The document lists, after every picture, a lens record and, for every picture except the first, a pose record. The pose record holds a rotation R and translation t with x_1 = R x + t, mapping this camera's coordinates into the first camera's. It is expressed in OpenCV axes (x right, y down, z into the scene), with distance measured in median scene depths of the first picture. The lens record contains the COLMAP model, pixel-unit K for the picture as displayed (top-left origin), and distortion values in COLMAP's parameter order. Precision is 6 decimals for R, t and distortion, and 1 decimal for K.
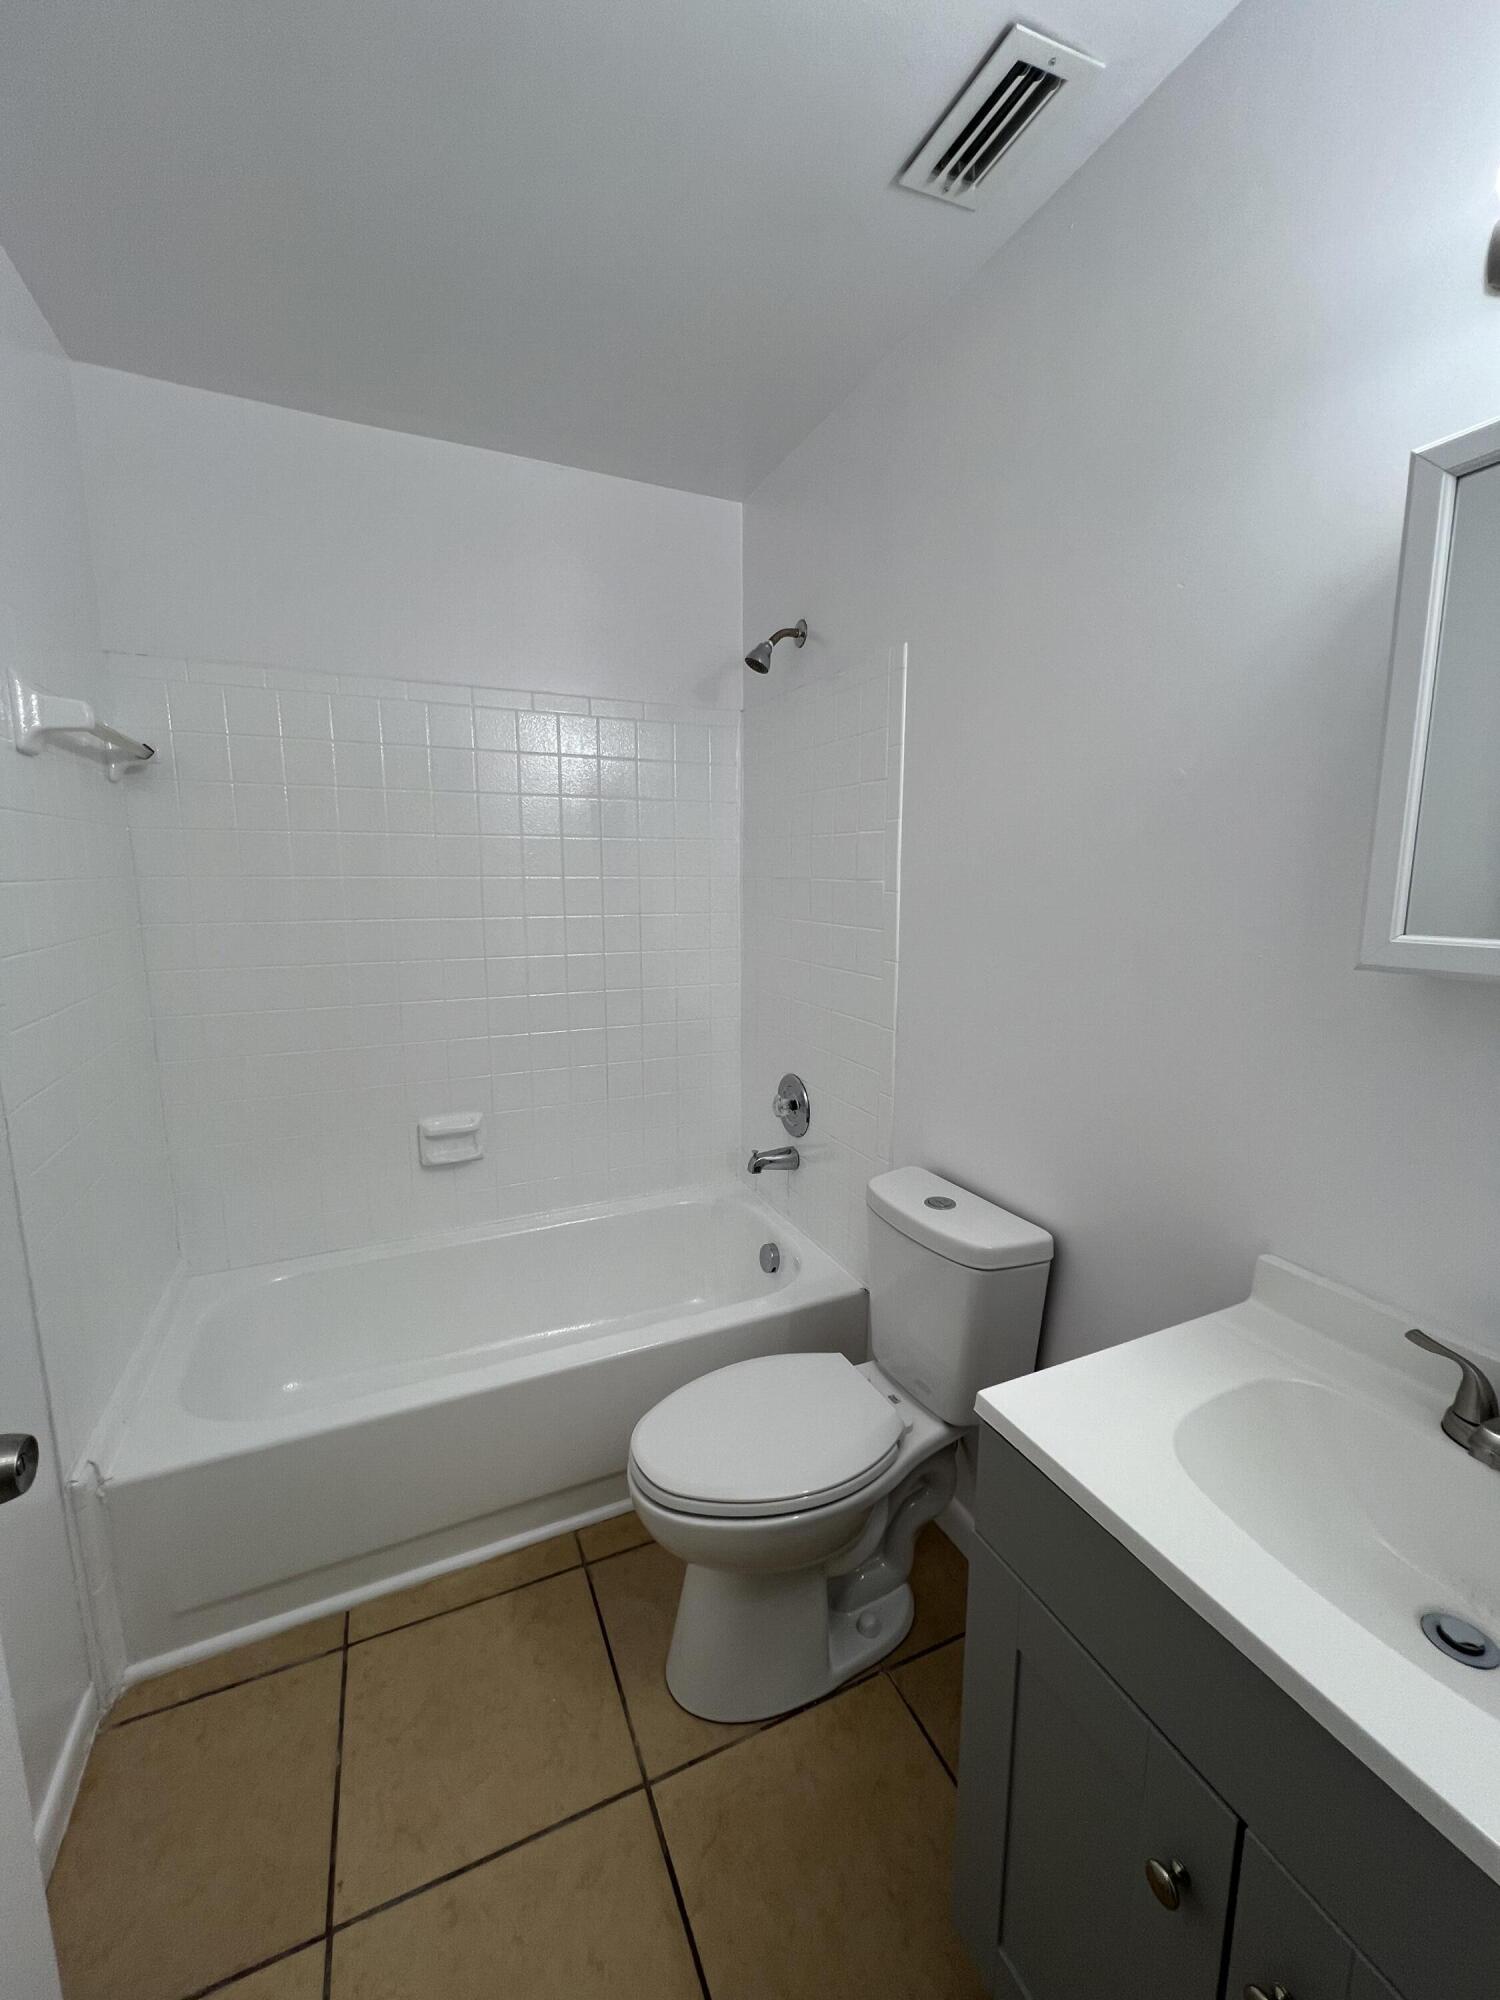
lens RADIAL K [[806.4, 0, 749.5], [0, 806.4, 1003.2], [0, 0, 1]] dist [-0.003482, 0.001572]
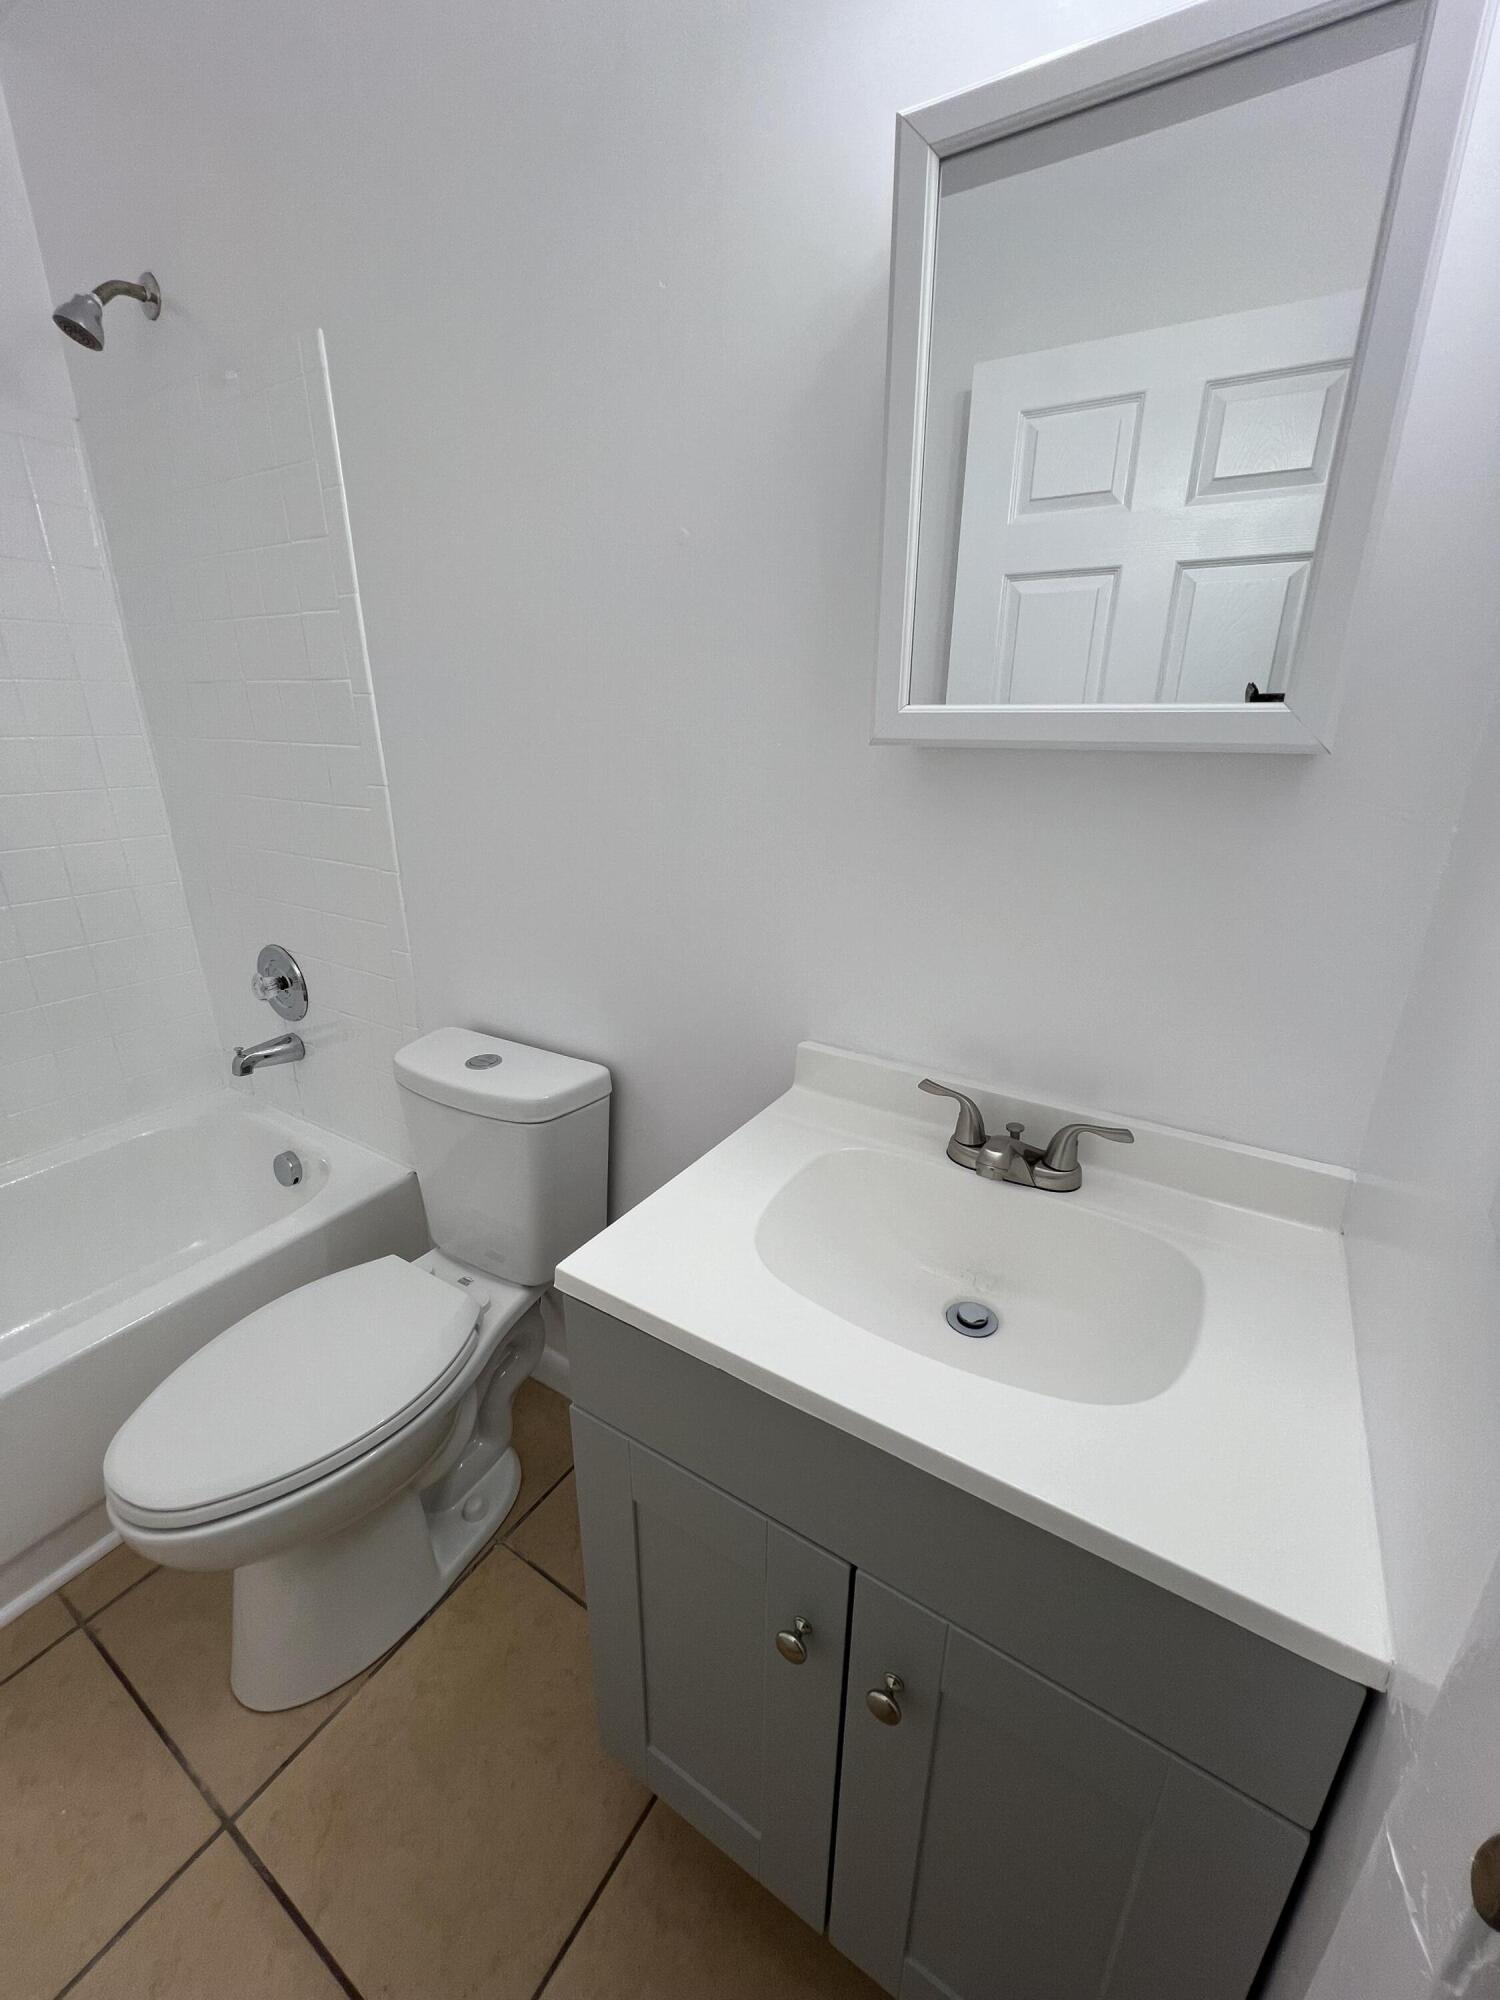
lens RADIAL K [[806.4, 0, 763.0], [0, 806.4, 993.6], [0, 0, 1]] dist [-0.003482, 0.001572]
pose [[0.828275, -0.177549, 0.531448, 0.035815], [0.081529, 0.976563, 0.199191, 0.026037], [-0.554358, -0.121657, 0.823338, 0.119880]]
